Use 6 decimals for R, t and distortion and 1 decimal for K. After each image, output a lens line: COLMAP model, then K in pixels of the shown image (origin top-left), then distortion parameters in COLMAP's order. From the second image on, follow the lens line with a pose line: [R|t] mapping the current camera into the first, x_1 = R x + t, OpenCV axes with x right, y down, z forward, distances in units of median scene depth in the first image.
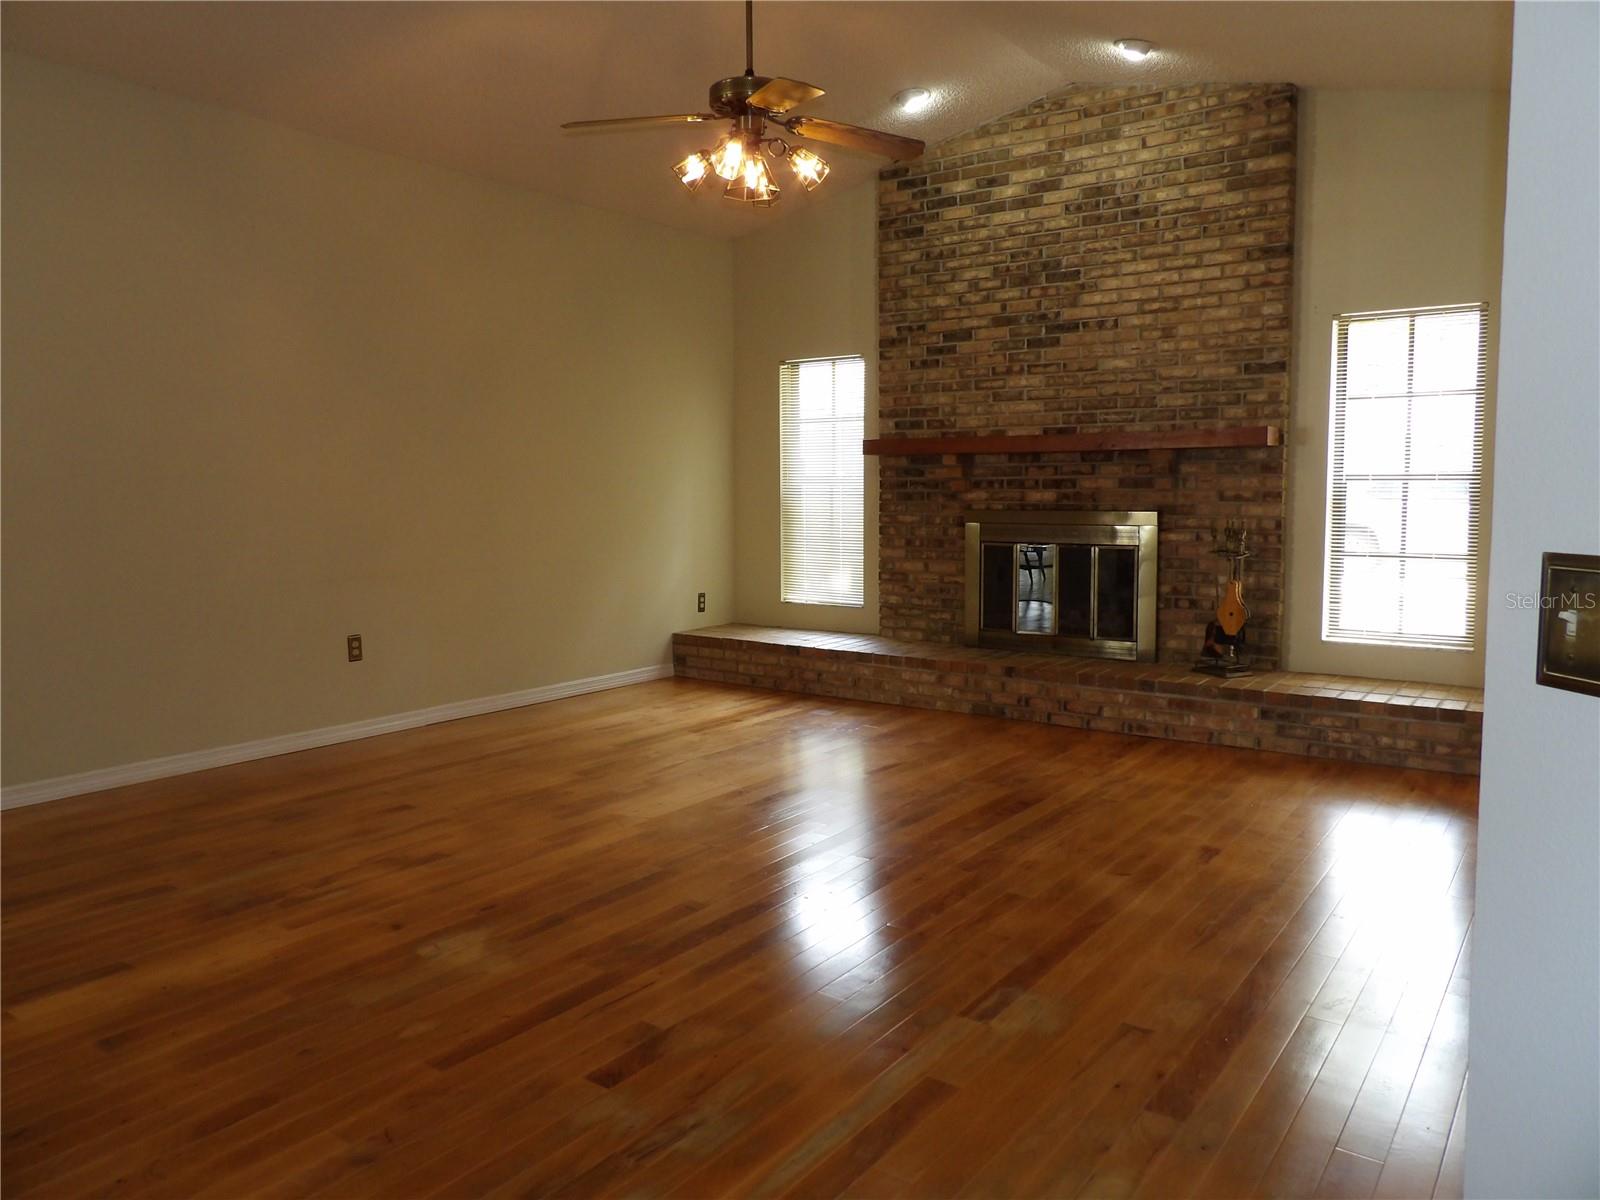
lens RADIAL K [[1144.9, 0, 803.8], [0, 1144.9, 592.9], [0, 0, 1]] dist [-0.032915, 0.034615]
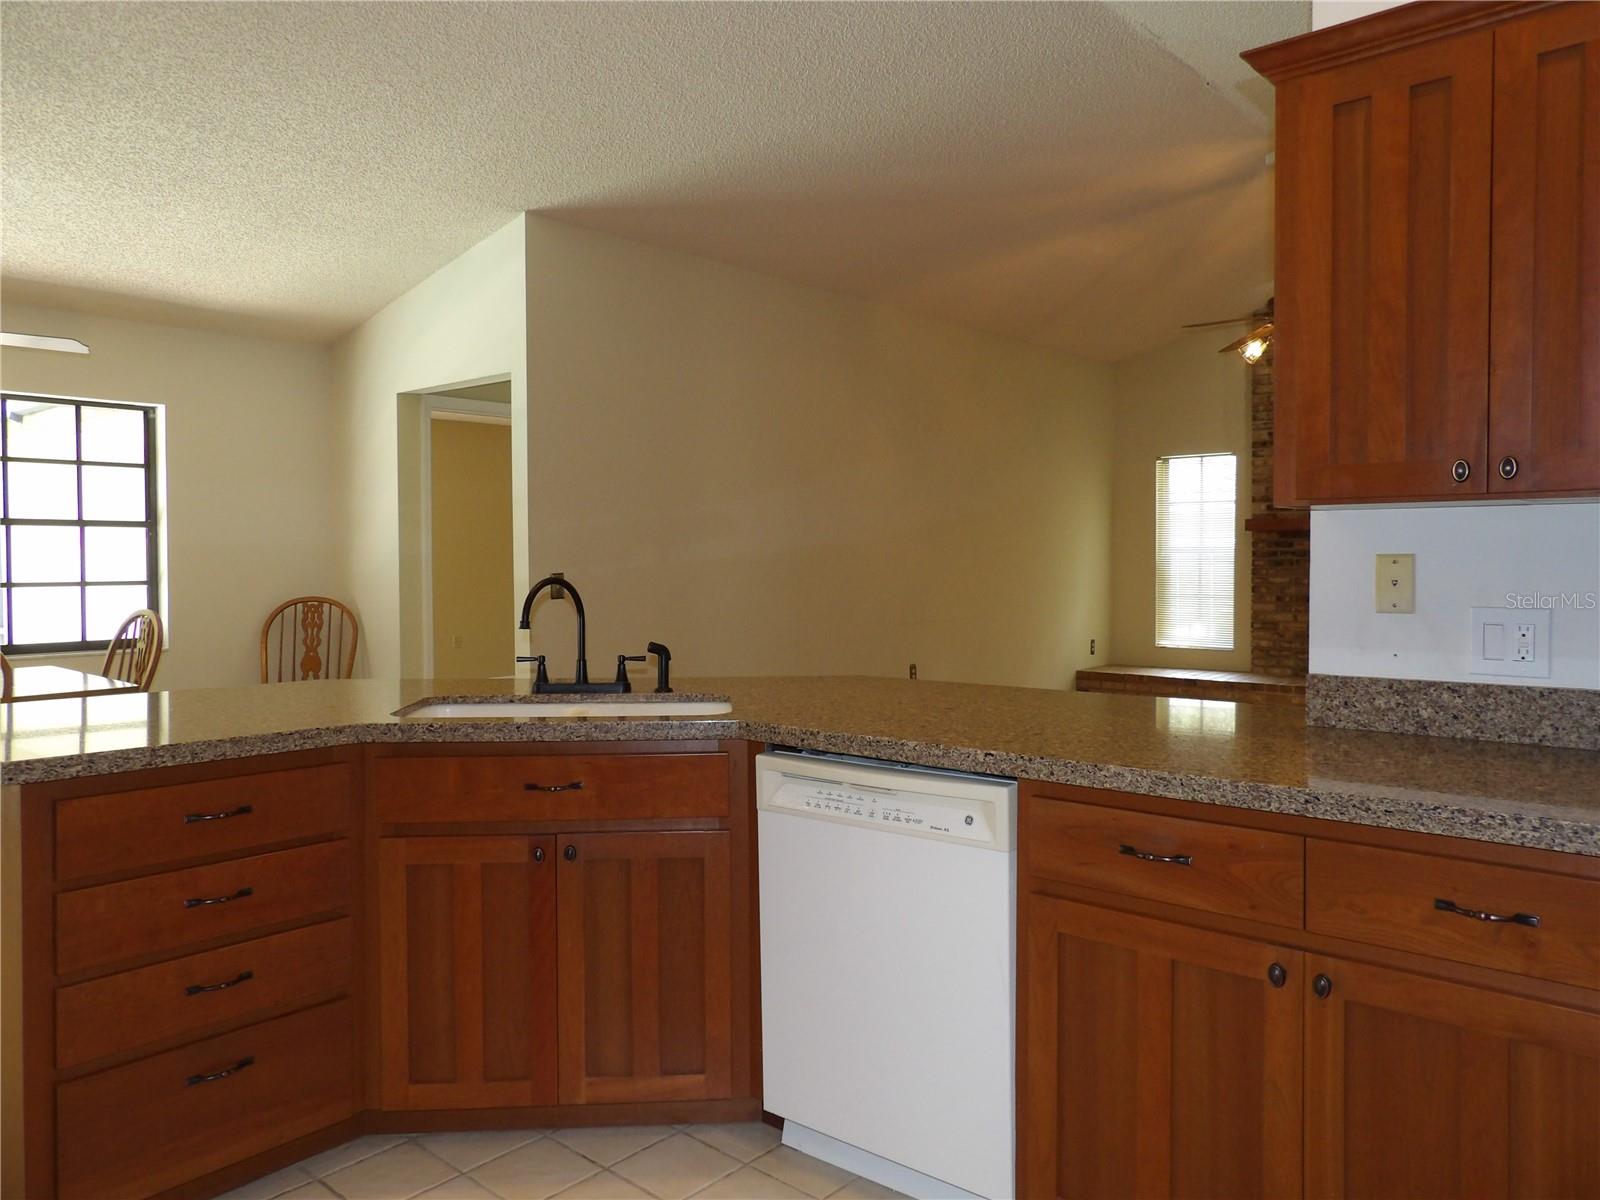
lens RADIAL K [[1139.5, 0, 796.0], [0, 1139.5, 581.0], [0, 0, 1]] dist [-0.012540, 0.002711]
pose [[0.994692, 0.003007, -0.102858, -0.360953], [-0.009967, 0.997689, -0.067215, 0.030917], [0.102418, 0.067884, 0.992423, -0.364620]]
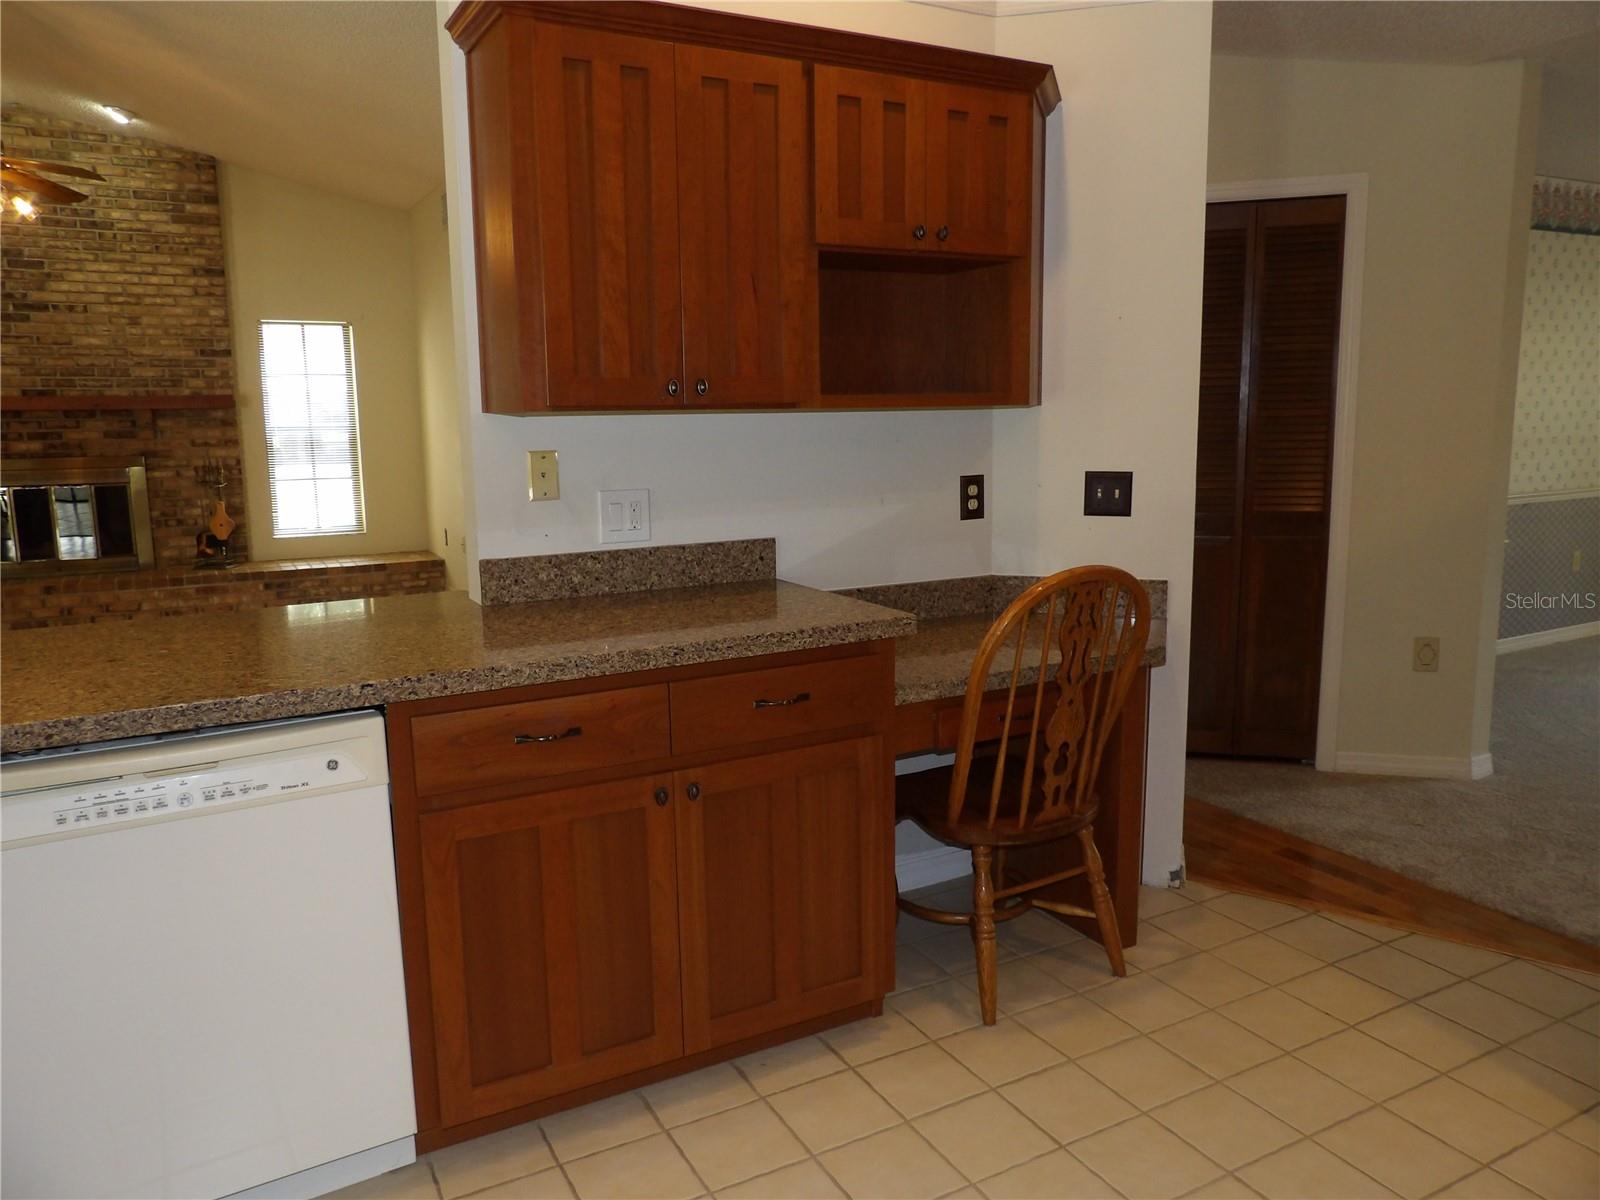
lens RADIAL K [[1140.3, 0, 803.8], [0, 1140.3, 594.9], [0, 0, 1]] dist [-0.038233, 0.040199]
pose [[0.423936, -0.140886, 0.894667, -0.563275], [0.090617, 0.989468, 0.112876, 0.010199], [-0.901147, 0.033220, 0.432238, -0.259855]]
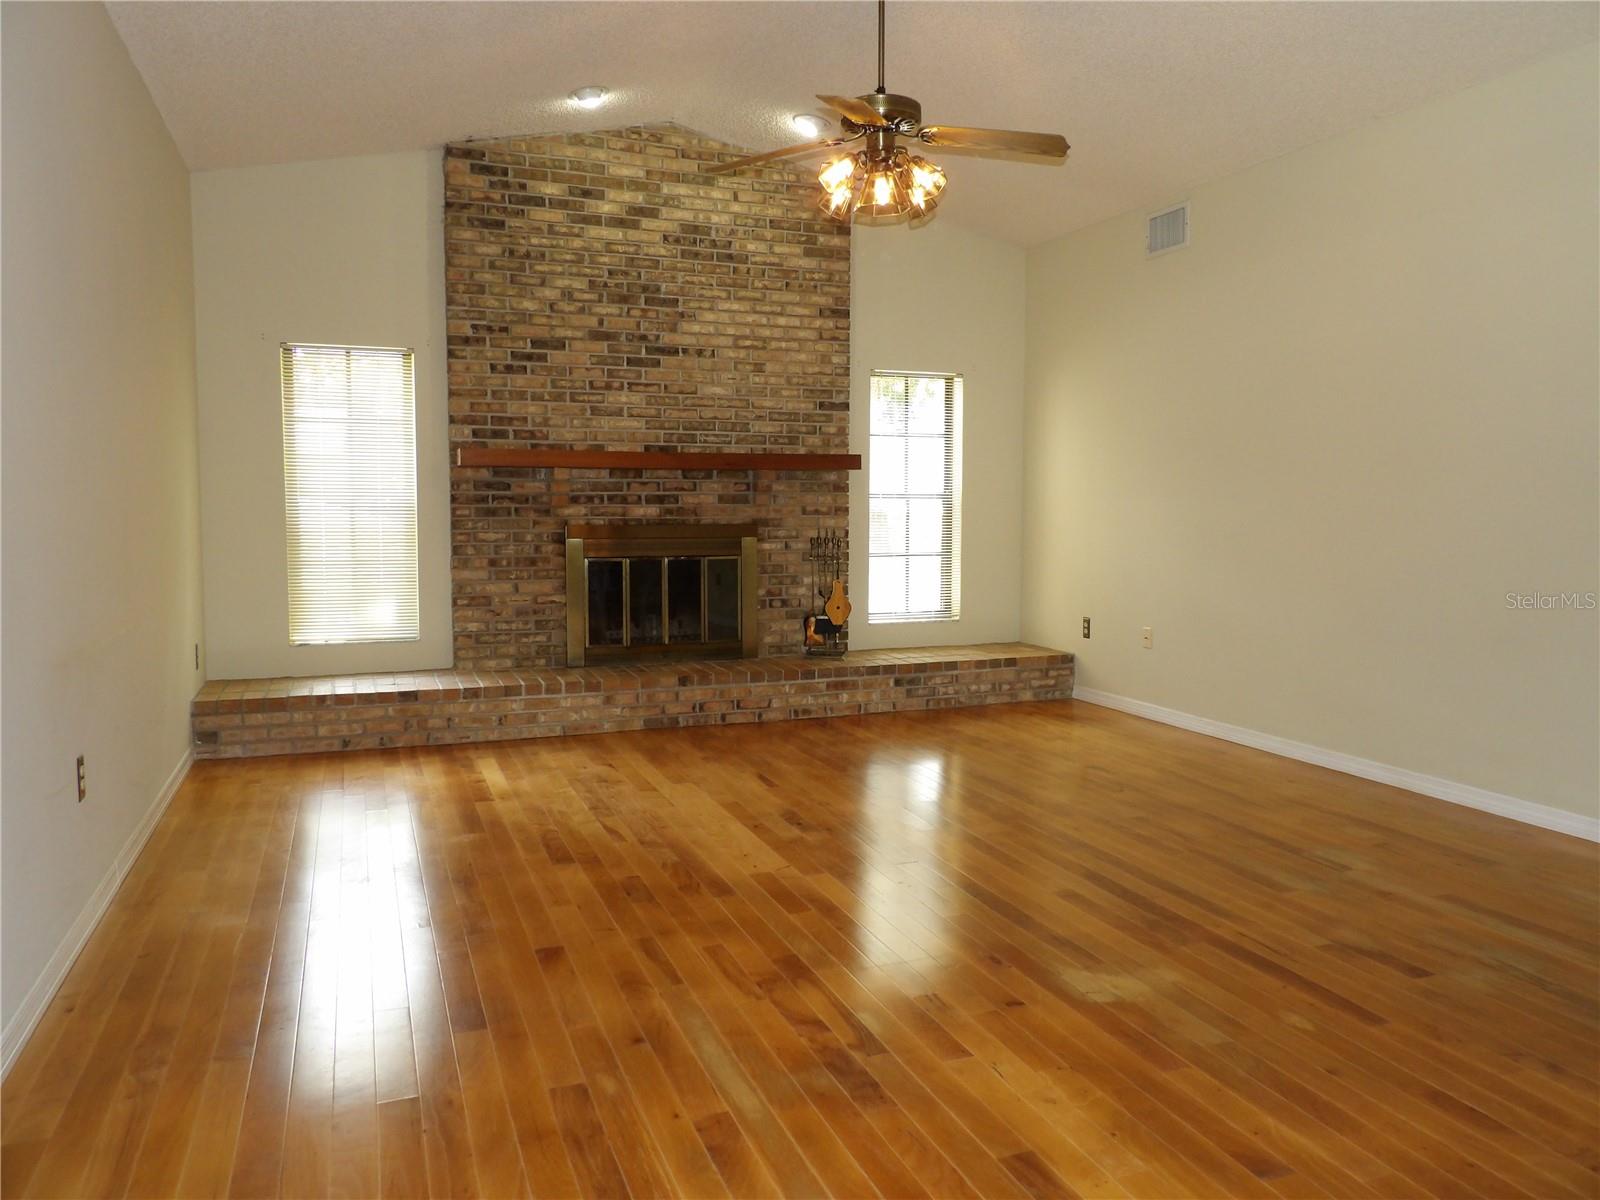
lens RADIAL K [[1140.3, 0, 803.8], [0, 1140.3, 594.9], [0, 0, 1]] dist [-0.038233, 0.040199]
pose [[0.536913, -0.062794, 0.841297, -0.617850], [0.073974, 0.996889, 0.027198, -0.028326], [-0.840388, 0.047631, 0.539888, 0.348696]]
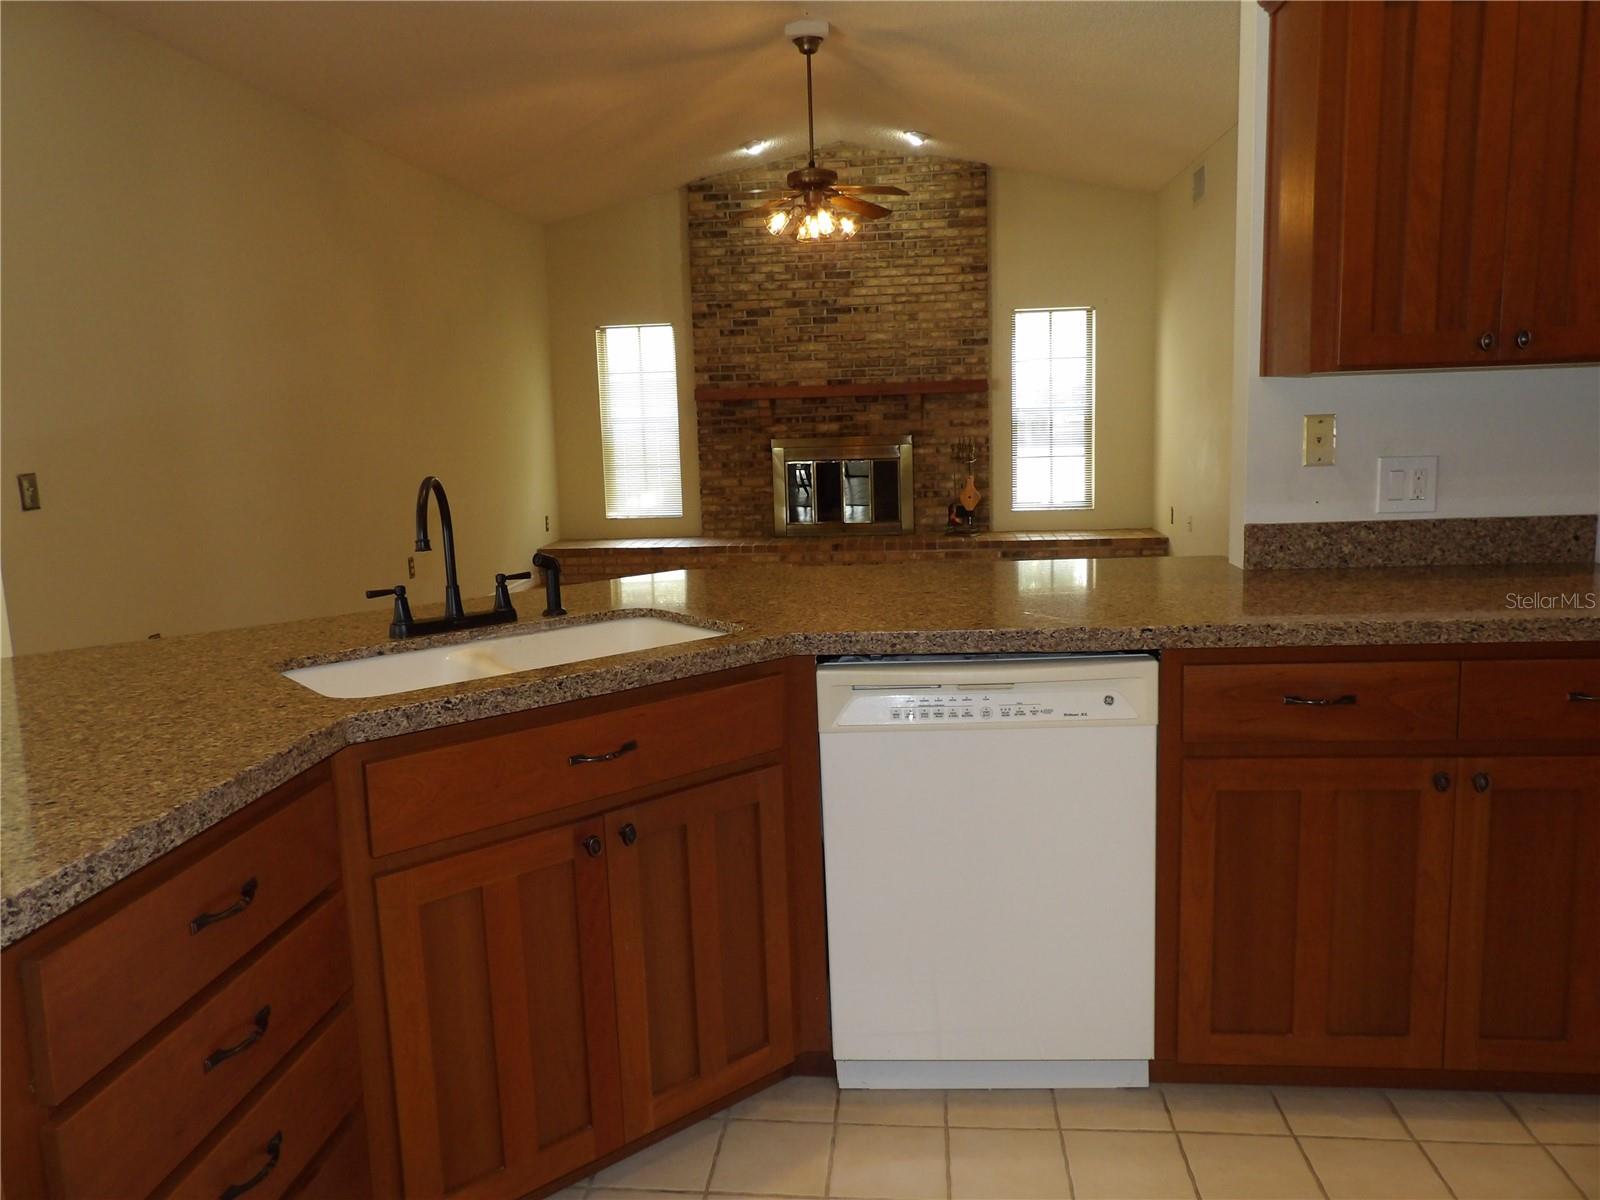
lens RADIAL K [[1144.9, 0, 803.8], [0, 1144.9, 592.9], [0, 0, 1]] dist [-0.032915, 0.034615]
pose [[0.862281, -0.100416, 0.496375, -0.590425], [0.073821, 0.994599, 0.072967, 0.016535], [-0.501021, -0.026275, 0.865036, -0.254767]]
